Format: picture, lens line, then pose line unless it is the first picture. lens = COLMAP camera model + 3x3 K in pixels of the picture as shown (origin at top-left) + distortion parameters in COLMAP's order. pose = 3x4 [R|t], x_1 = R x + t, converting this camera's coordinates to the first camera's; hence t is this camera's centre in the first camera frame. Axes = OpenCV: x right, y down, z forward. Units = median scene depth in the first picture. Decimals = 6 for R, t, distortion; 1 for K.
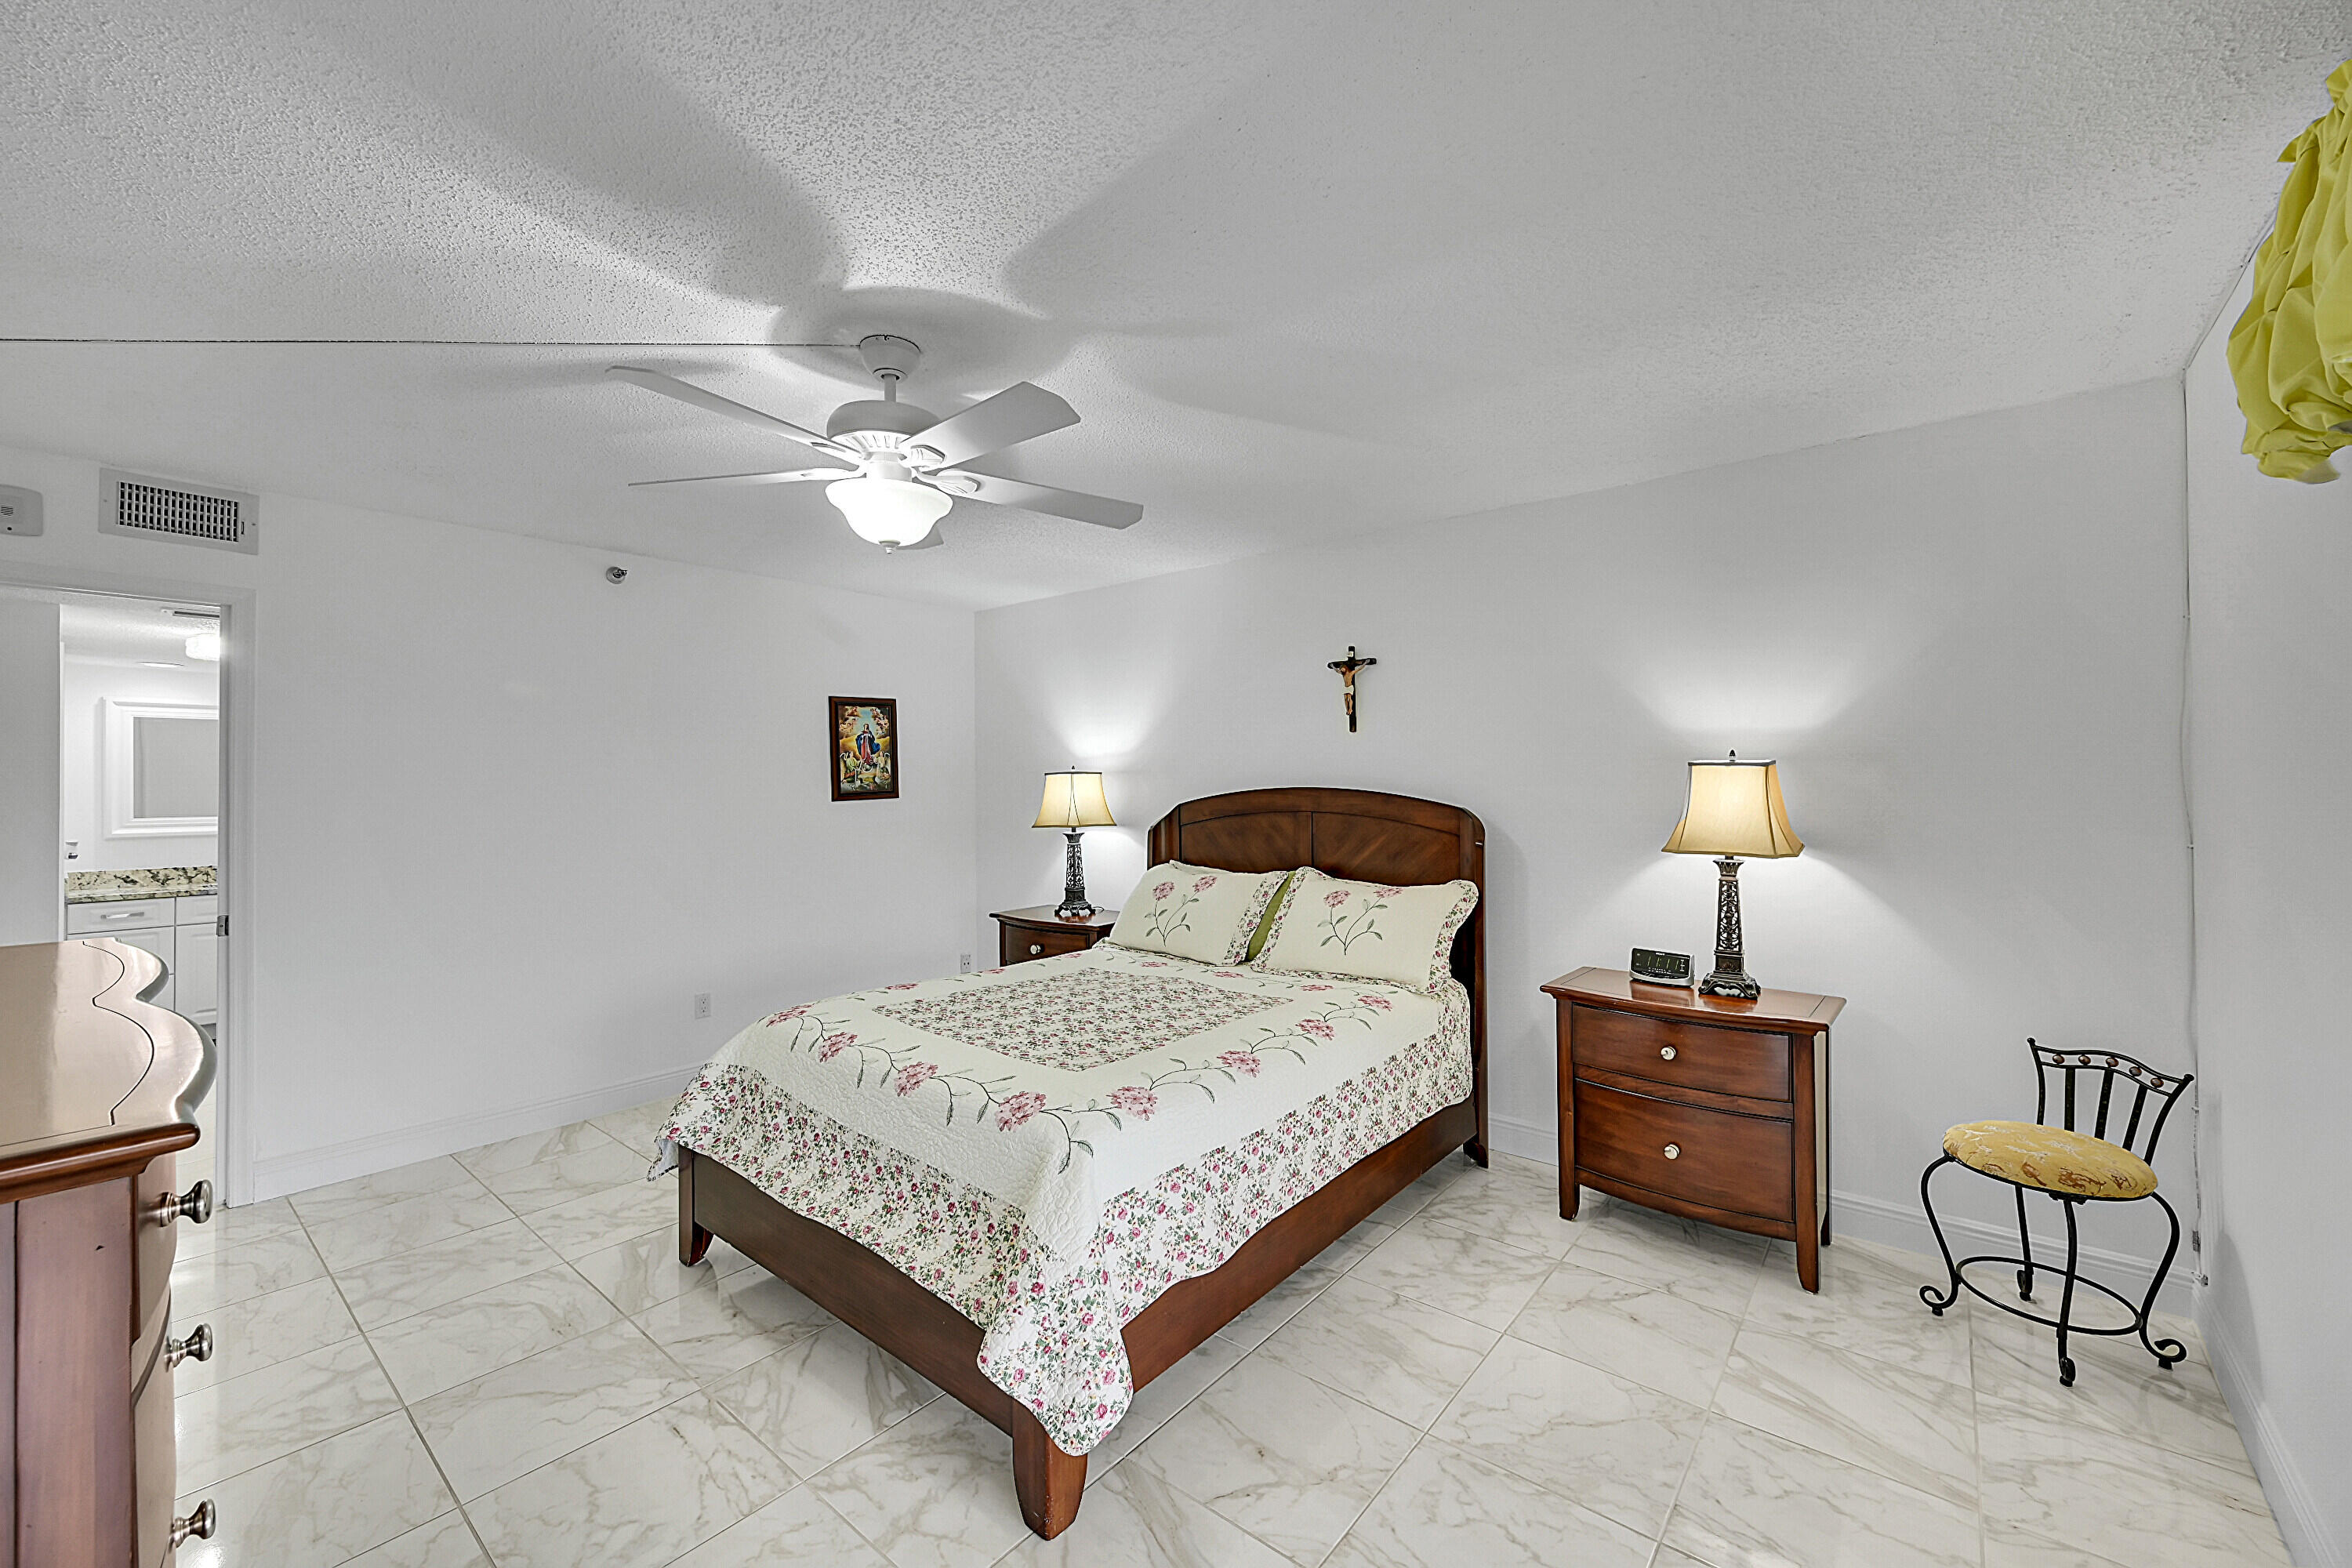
lens RADIAL K [[922.7, 0, 1171.8], [0, 922.7, 780.7], [0, 0, 1]] dist [-0.005352, -0.000106]
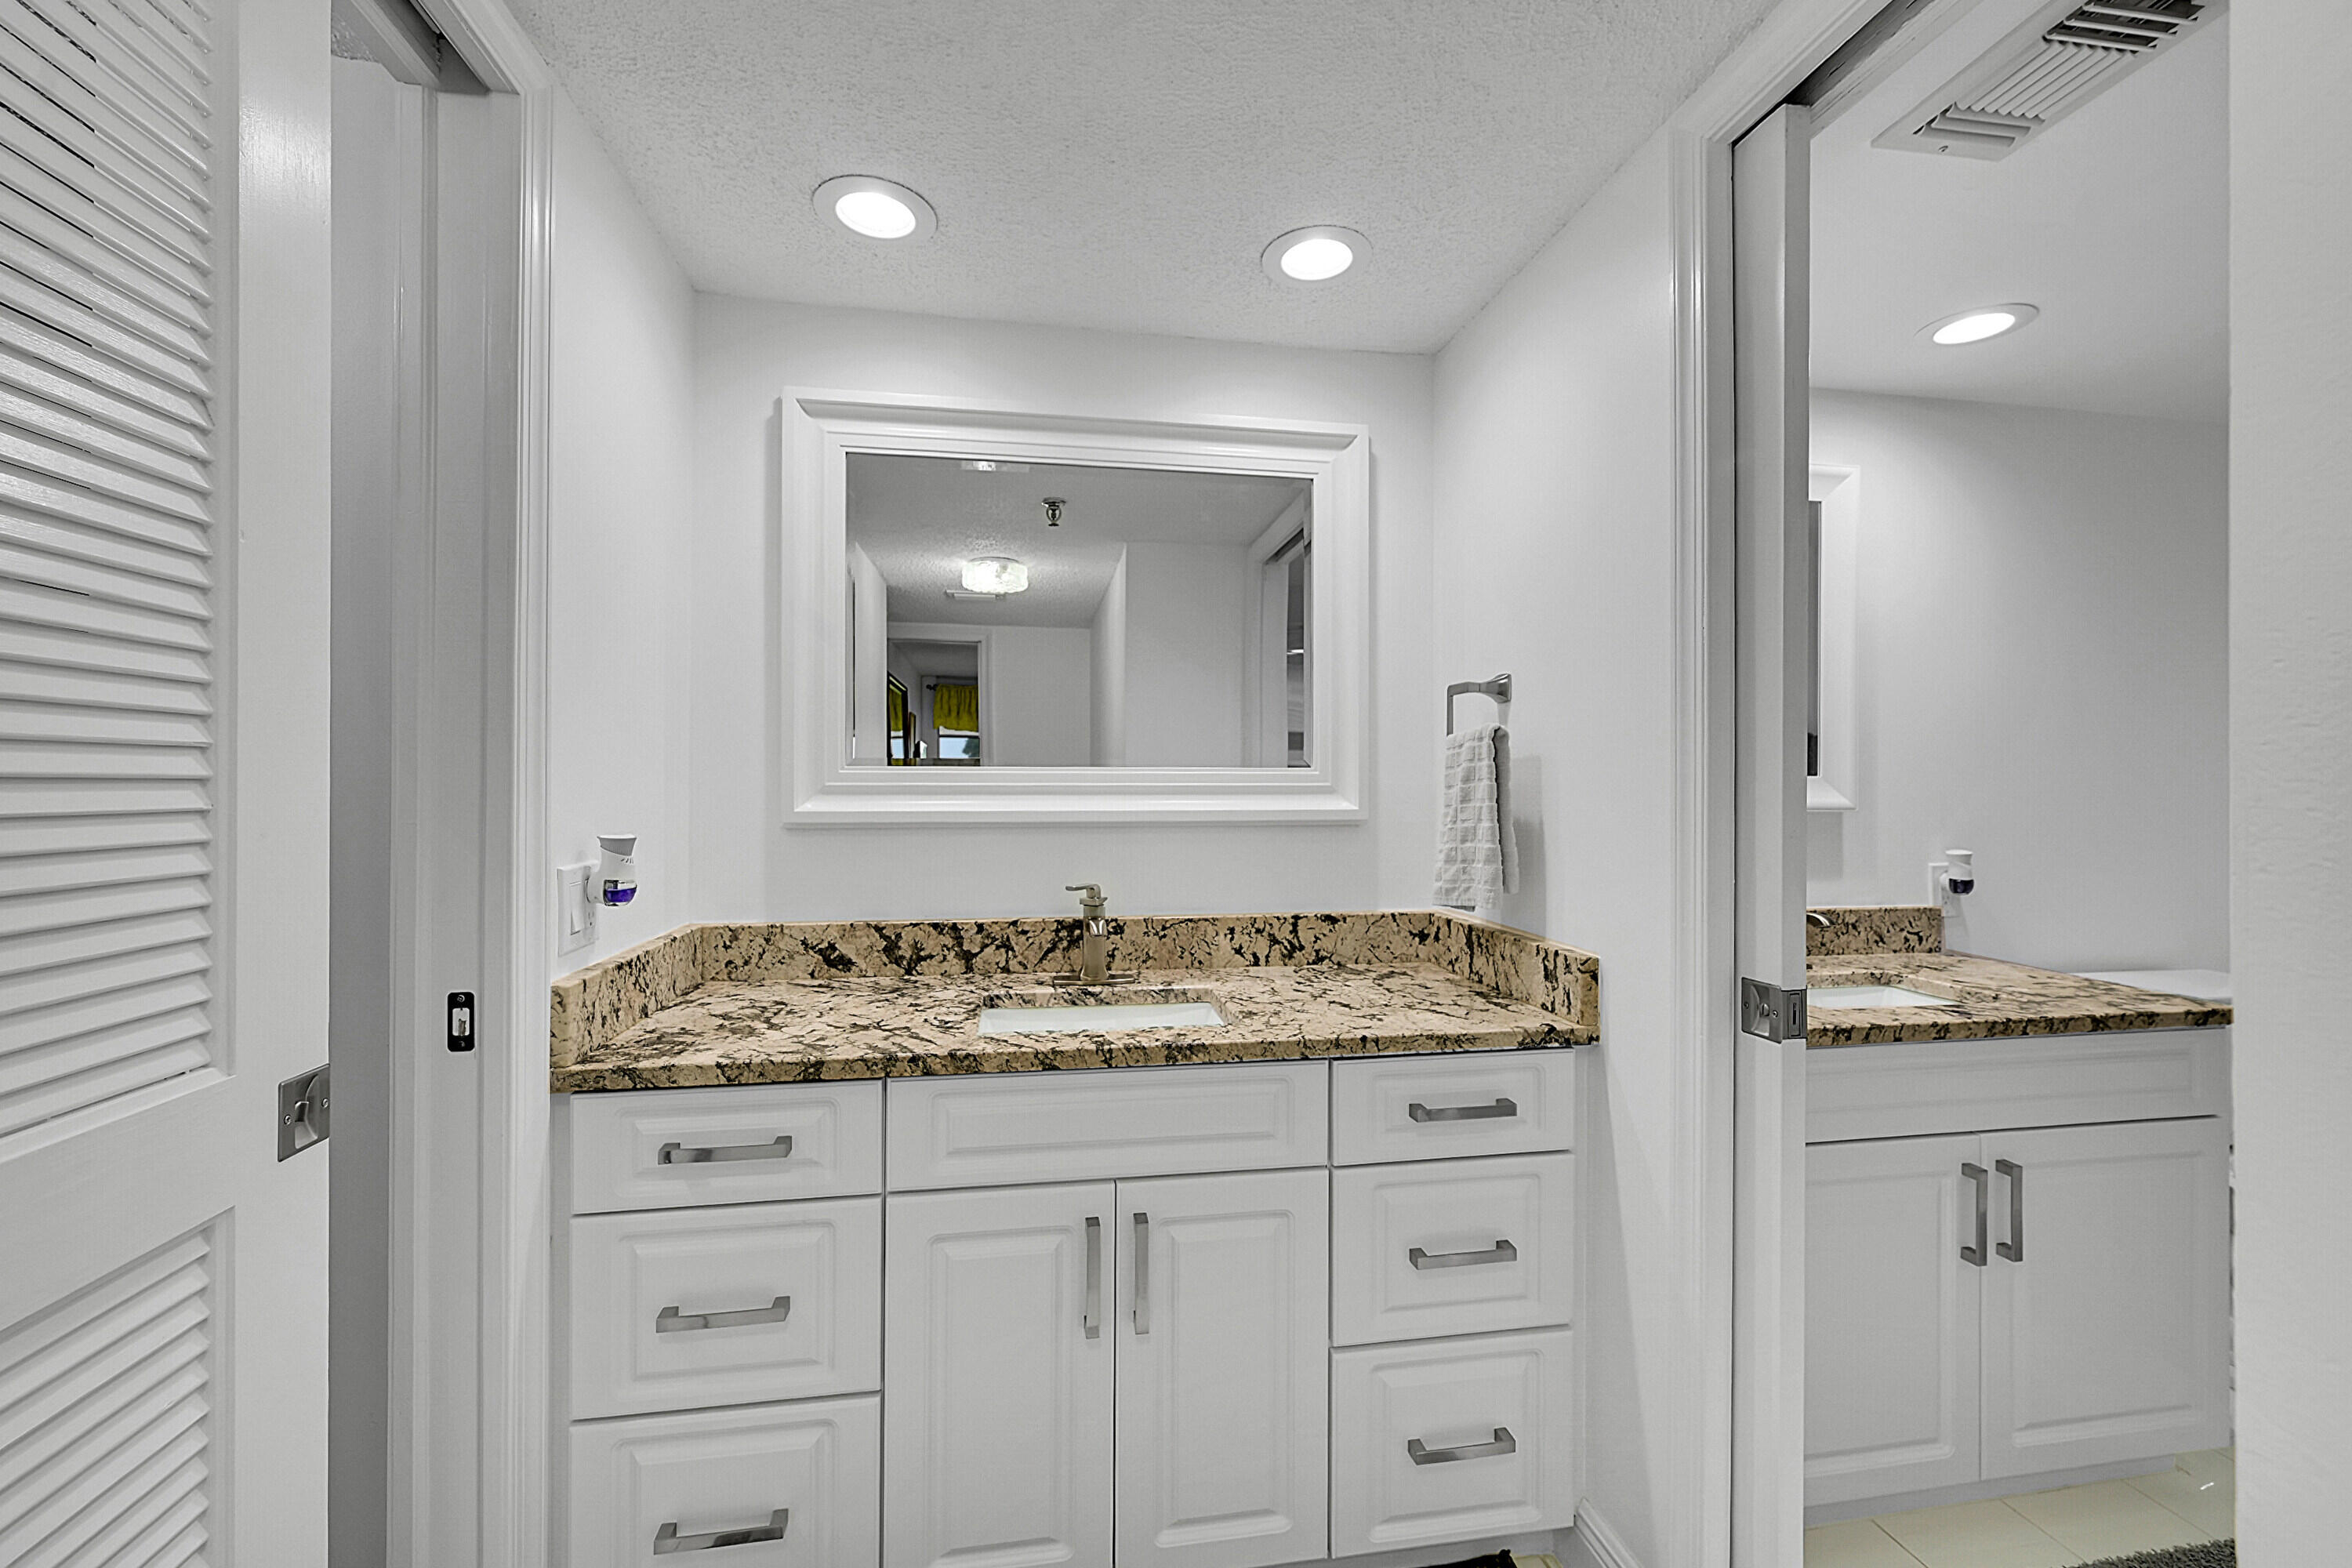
lens RADIAL K [[922.7, 0, 1175.4], [0, 922.7, 789.7], [0, 0, 1]] dist [-0.005352, -0.000106]
pose [[0.755447, 0.000781, -0.655210, -0.836040], [0.004541, 0.999969, 0.006428, 0.048403], [0.655194, -0.007831, 0.755420, 0.834292]]
